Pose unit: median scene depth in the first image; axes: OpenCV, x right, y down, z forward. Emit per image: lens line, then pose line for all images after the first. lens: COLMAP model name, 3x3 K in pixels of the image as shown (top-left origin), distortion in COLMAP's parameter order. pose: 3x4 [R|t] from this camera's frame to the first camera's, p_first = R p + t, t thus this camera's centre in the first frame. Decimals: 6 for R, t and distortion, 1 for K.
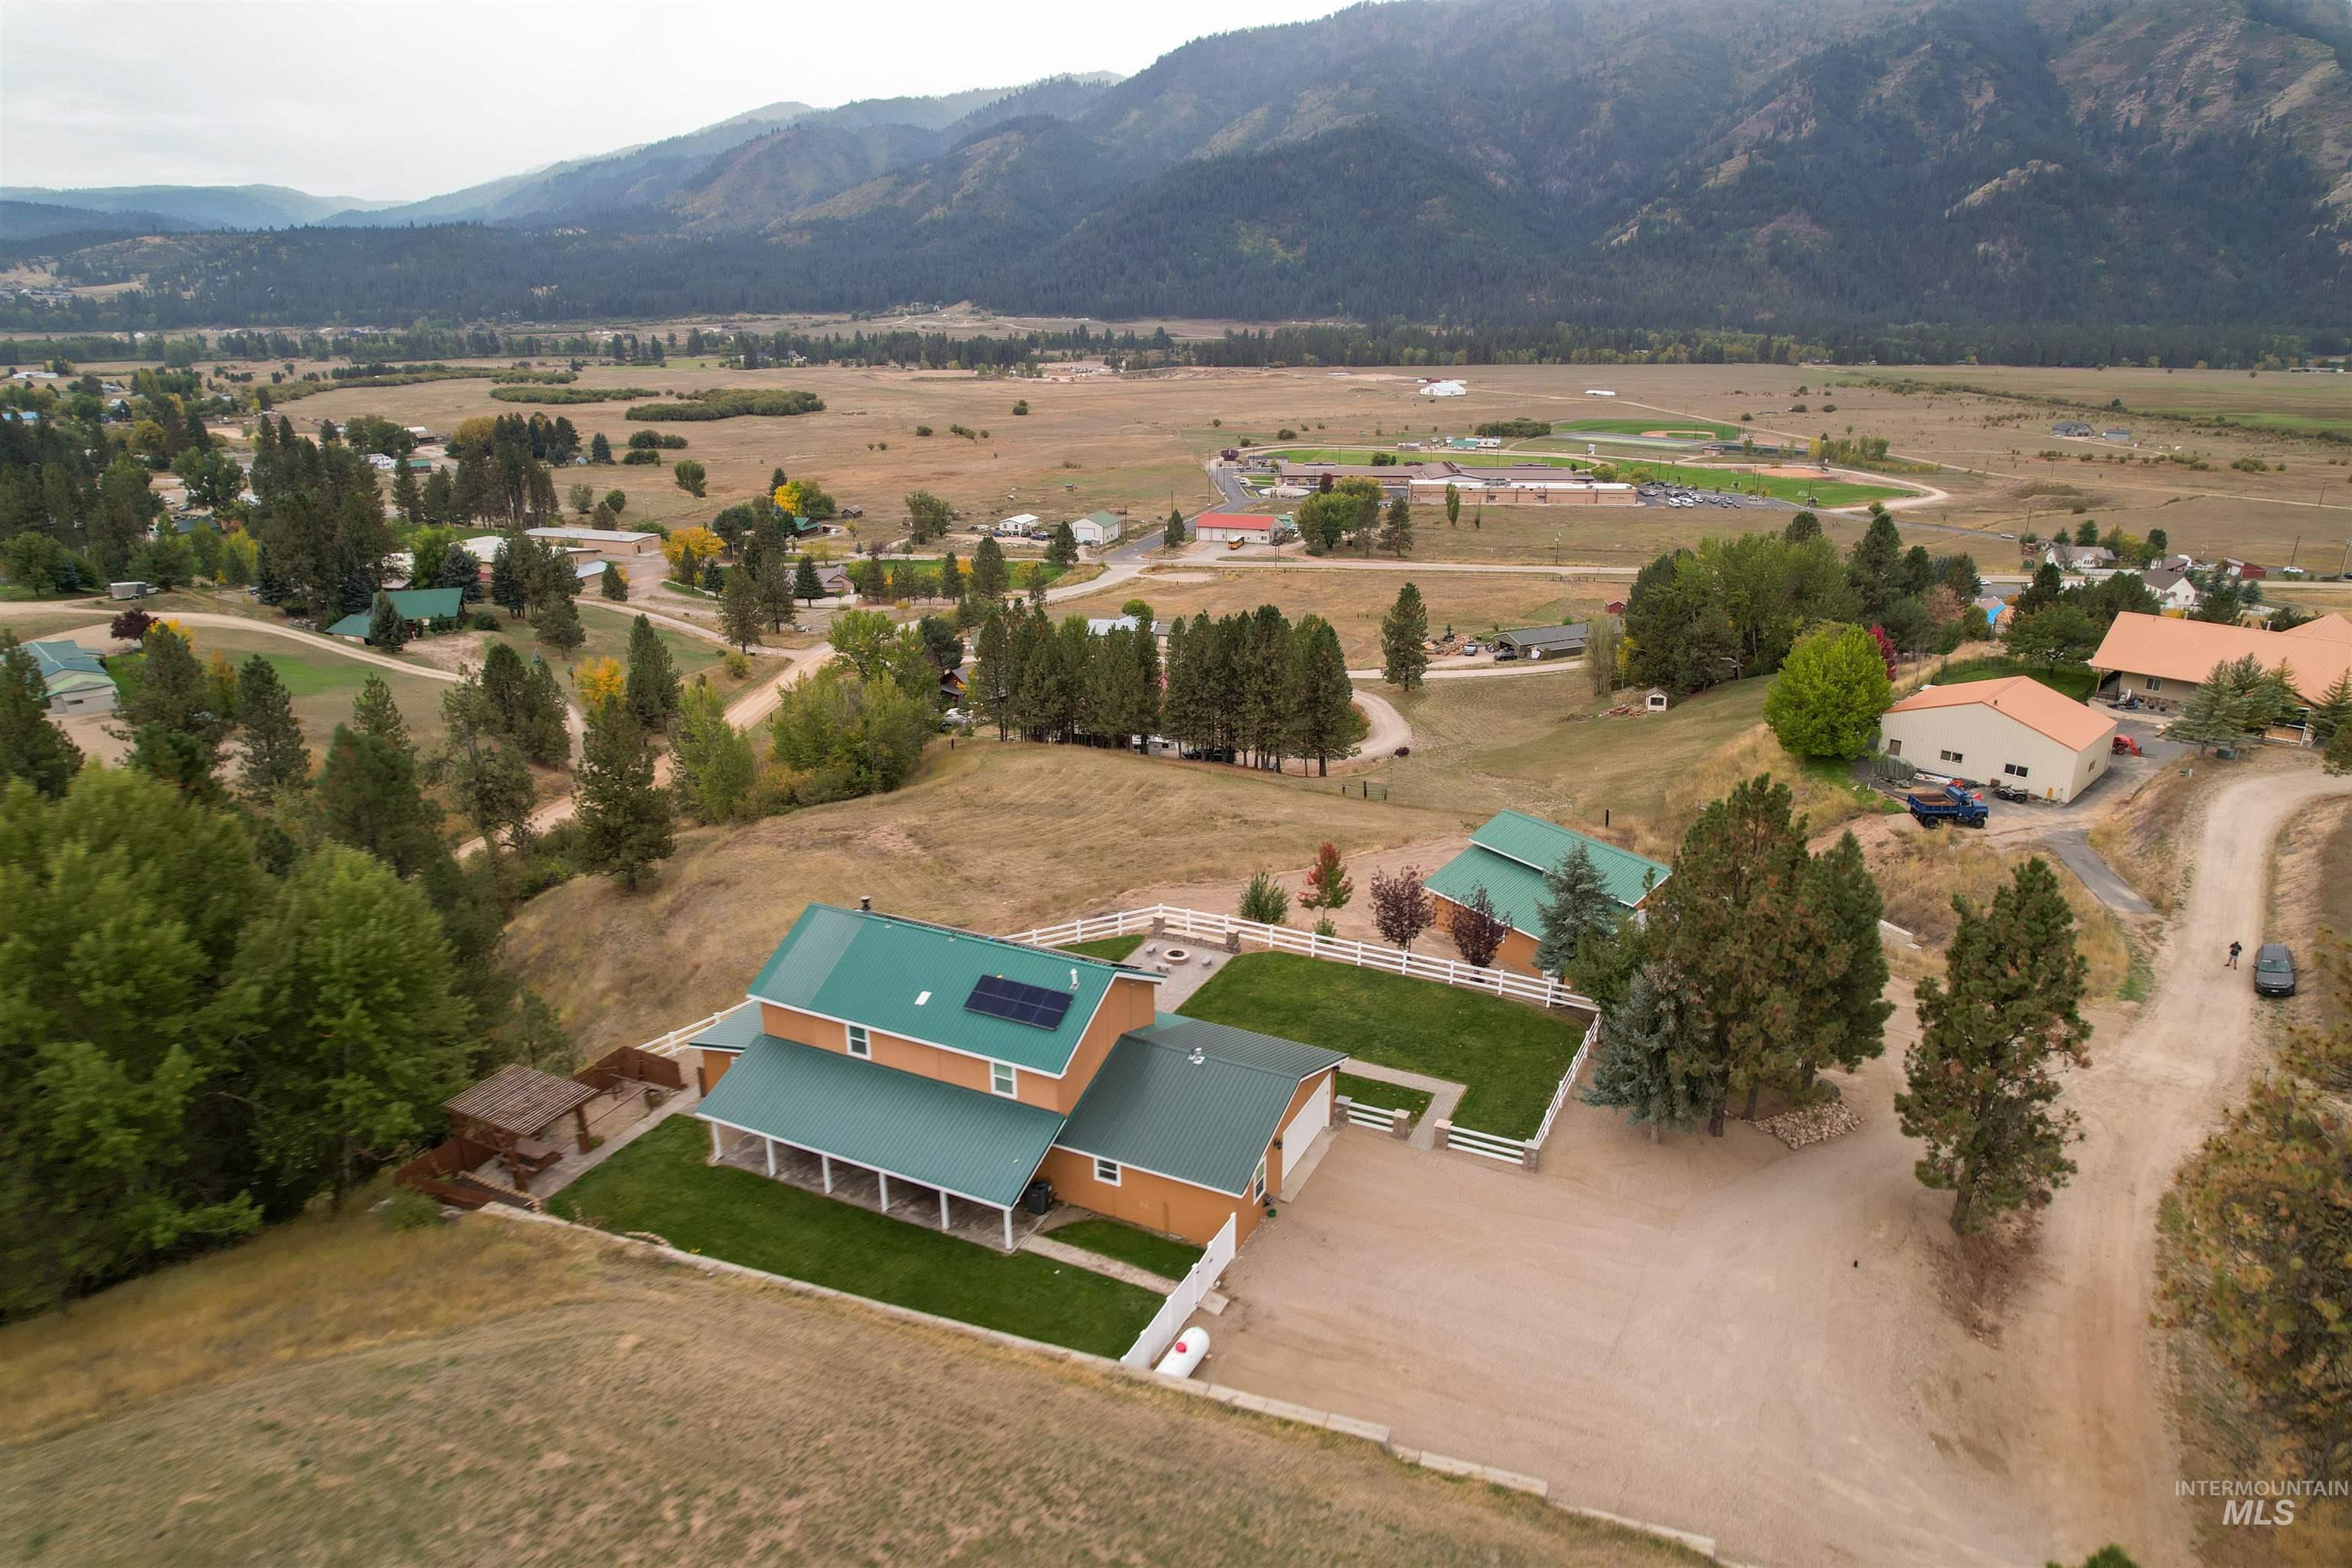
lens RADIAL K [[1505.8, 0, 1181.2], [0, 1505.8, 790.9], [0, 0, 1]] dist [-0.084281, 0.073889]
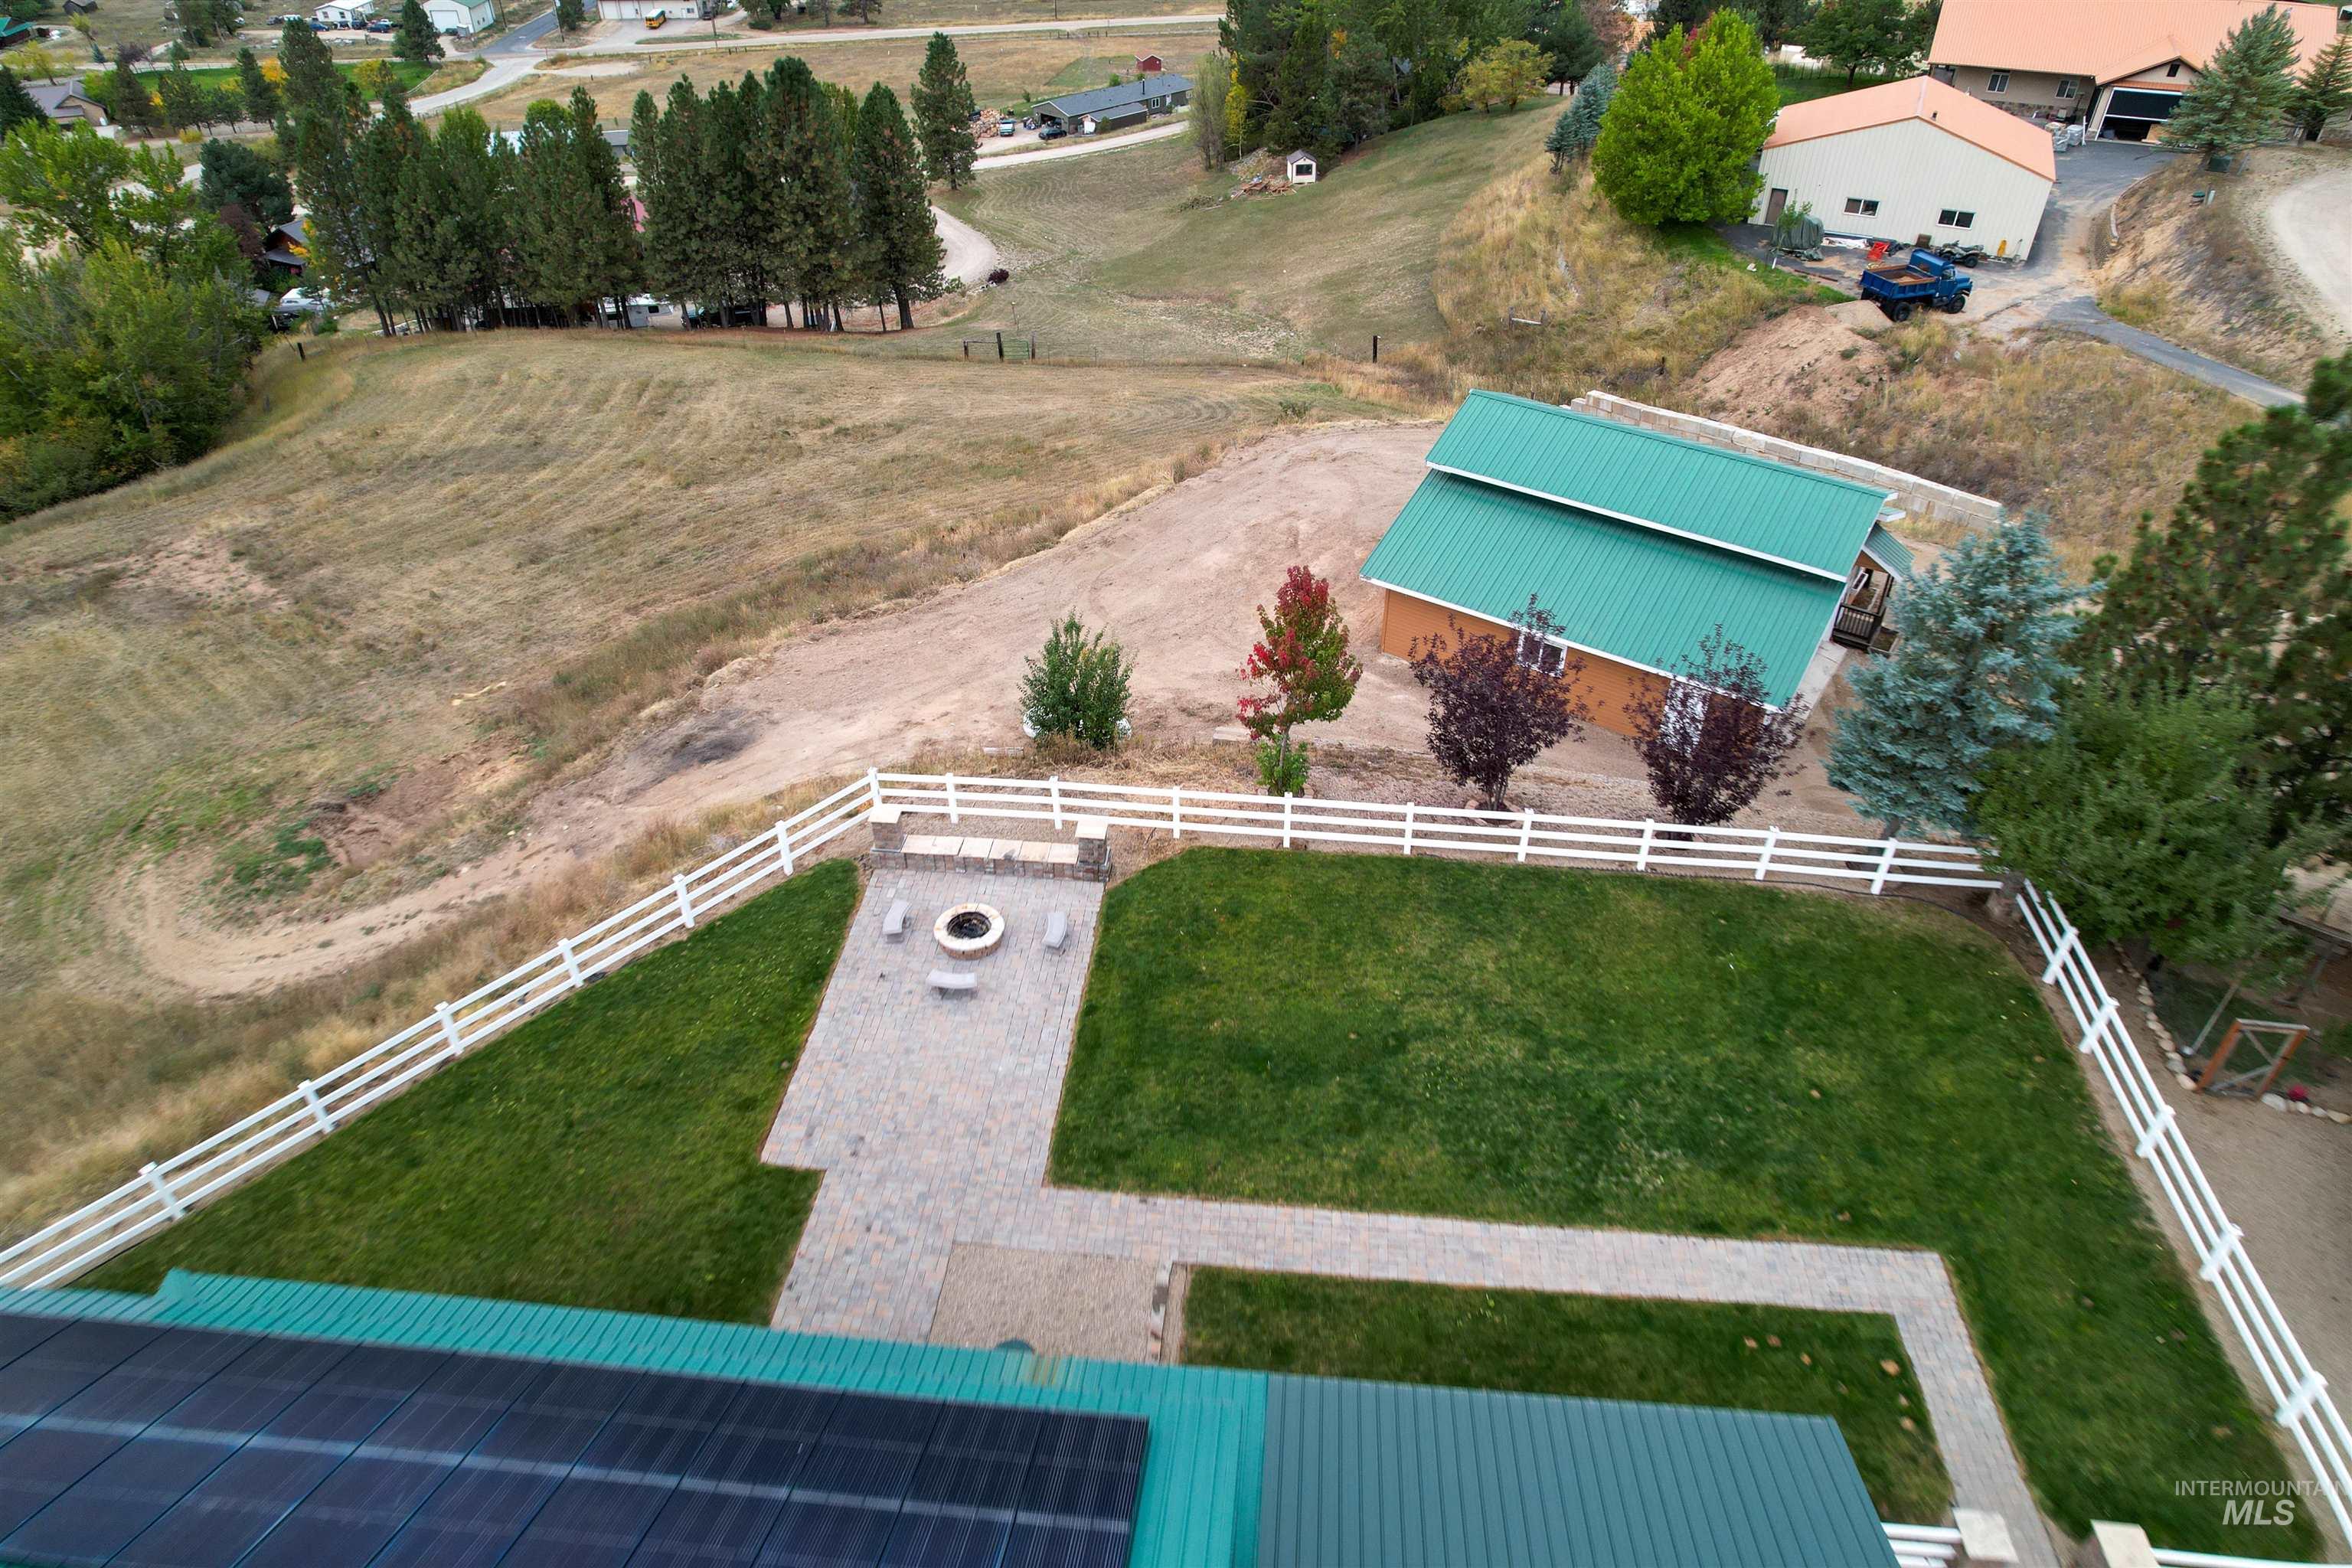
lens RADIAL K [[1505.8, 0, 1181.2], [0, 1505.8, 790.9], [0, 0, 1]] dist [-0.084281, 0.073889]
pose [[0.935829, -0.208631, 0.284073, -0.008395], [0.110676, 0.939165, 0.325147, -0.006463], [-0.334627, -0.272842, 0.901988, 0.101833]]
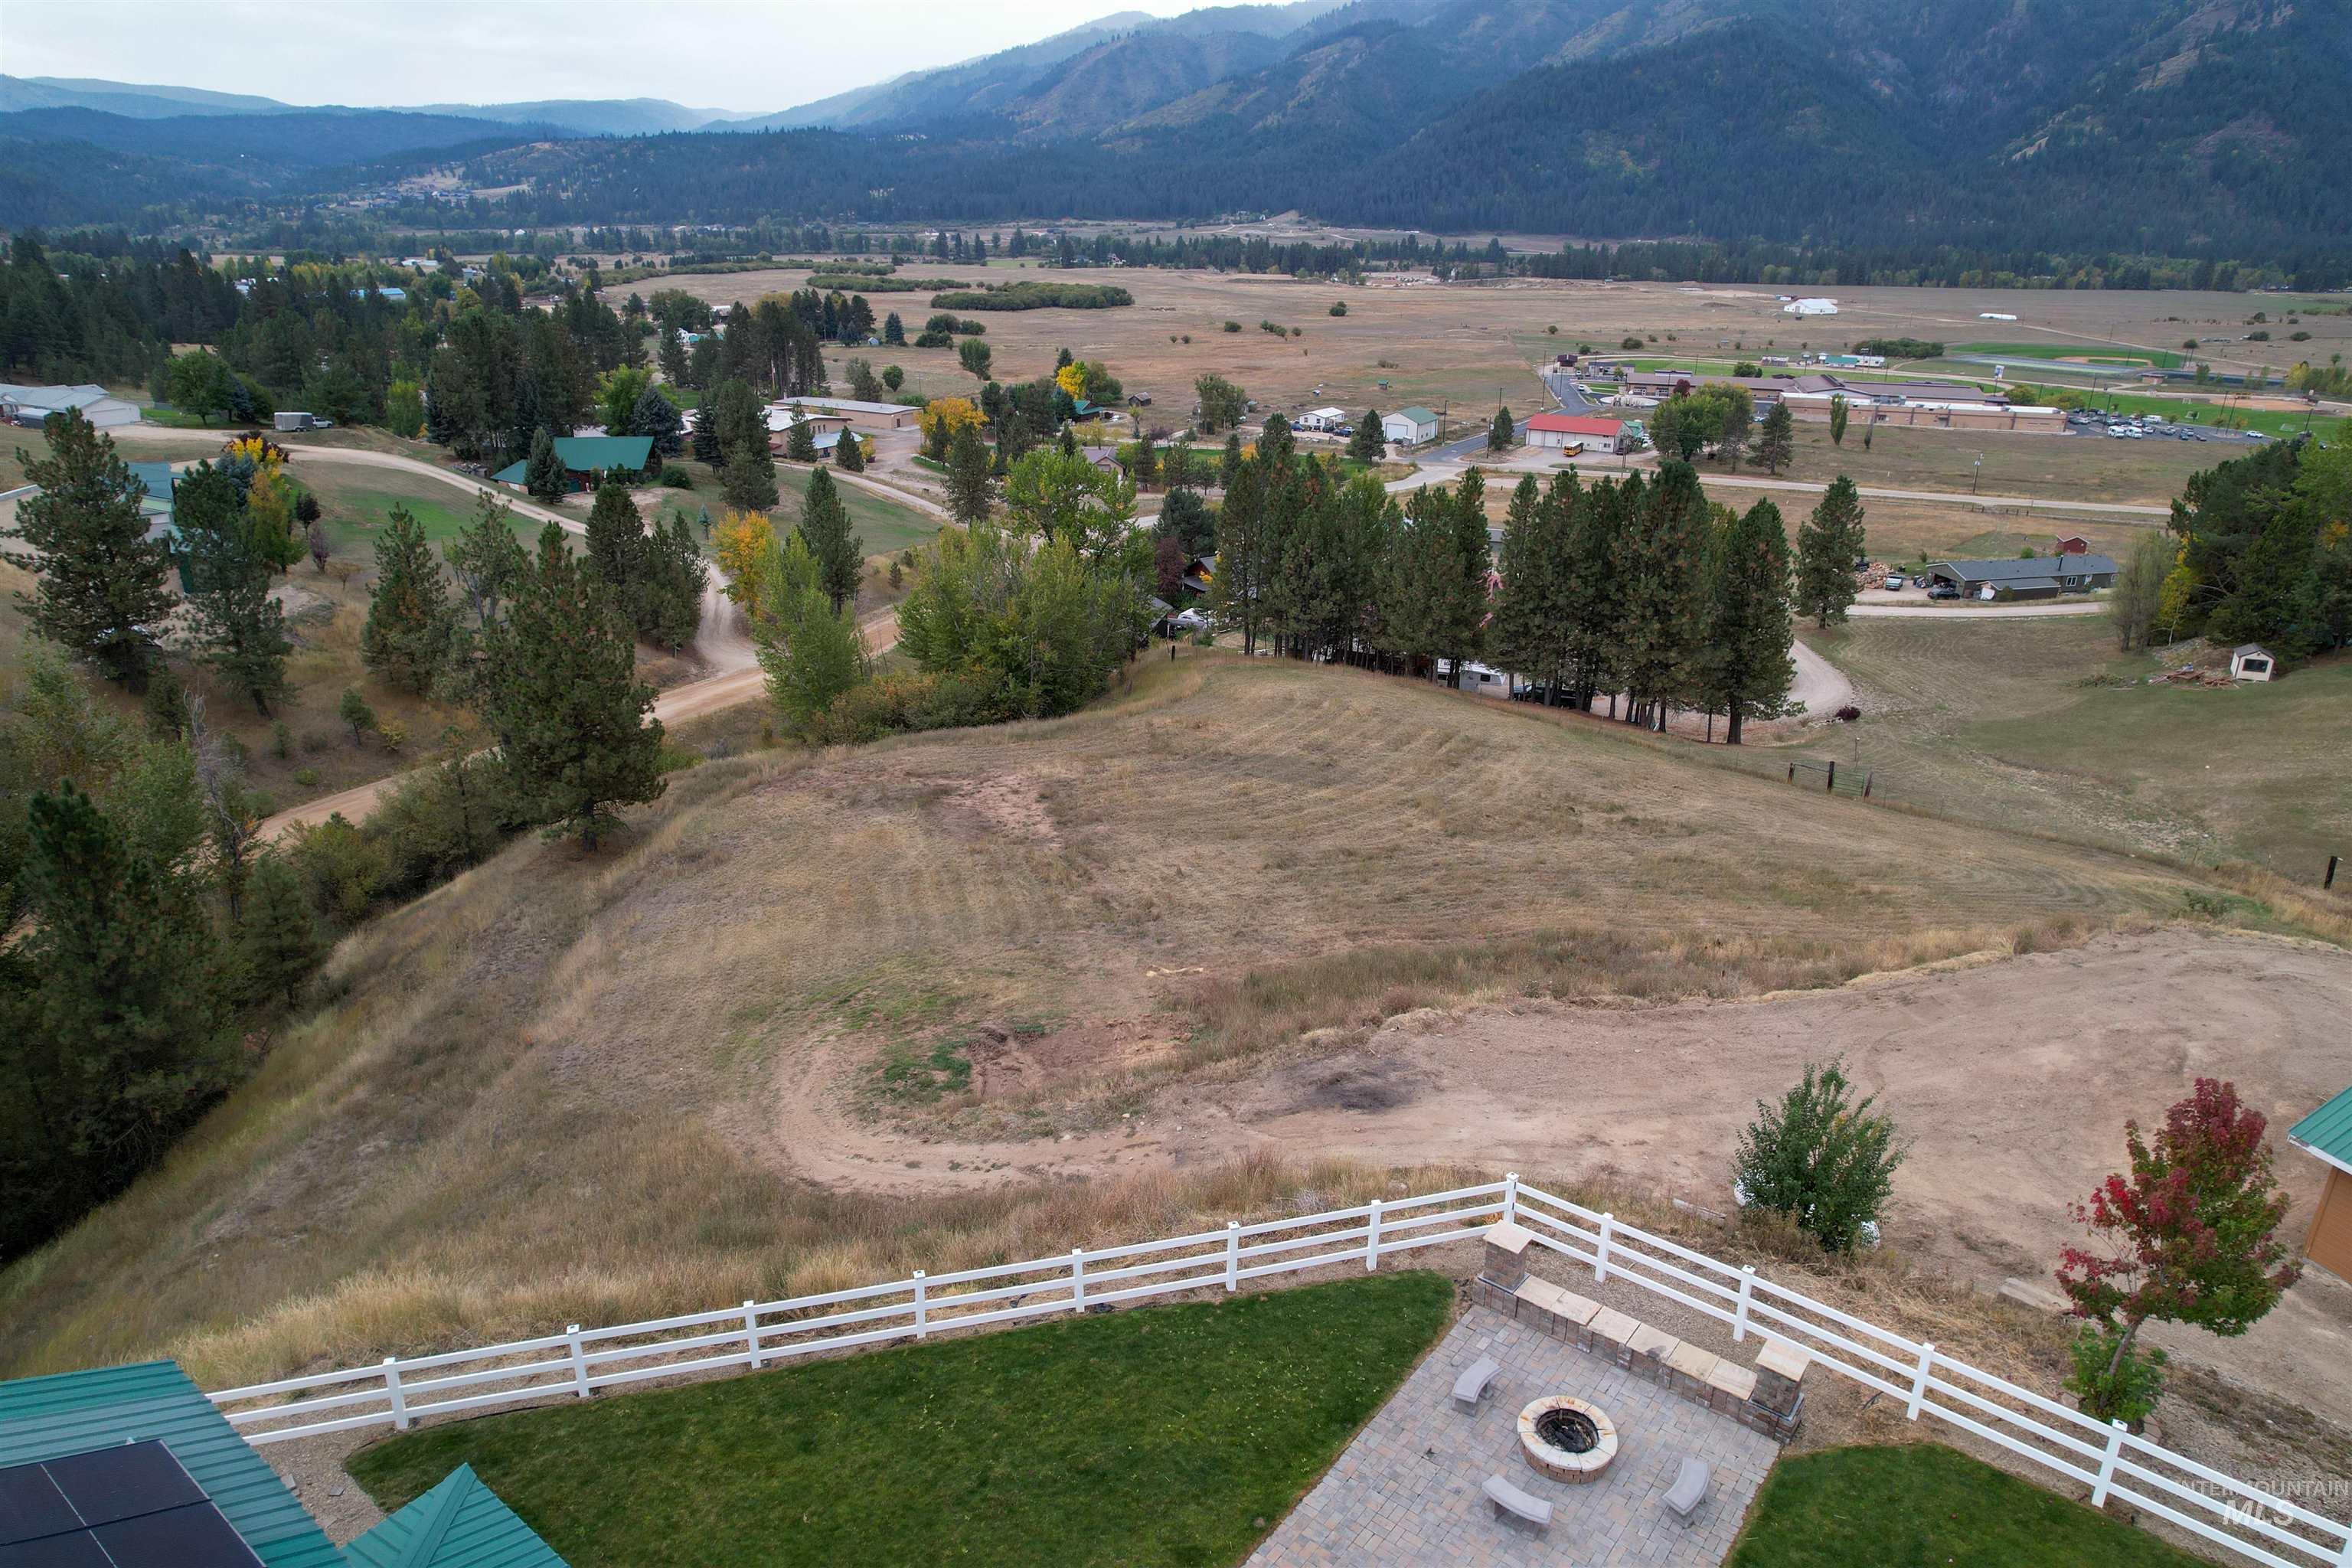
lens RADIAL K [[1505.8, 0, 1181.2], [0, 1505.8, 790.9], [0, 0, 1]] dist [-0.084281, 0.073889]
pose [[0.978405, 0.084673, -0.188558, -0.004798], [-0.075518, 0.995613, 0.055235, -0.002386], [0.192408, -0.039803, 0.980507, 0.114651]]
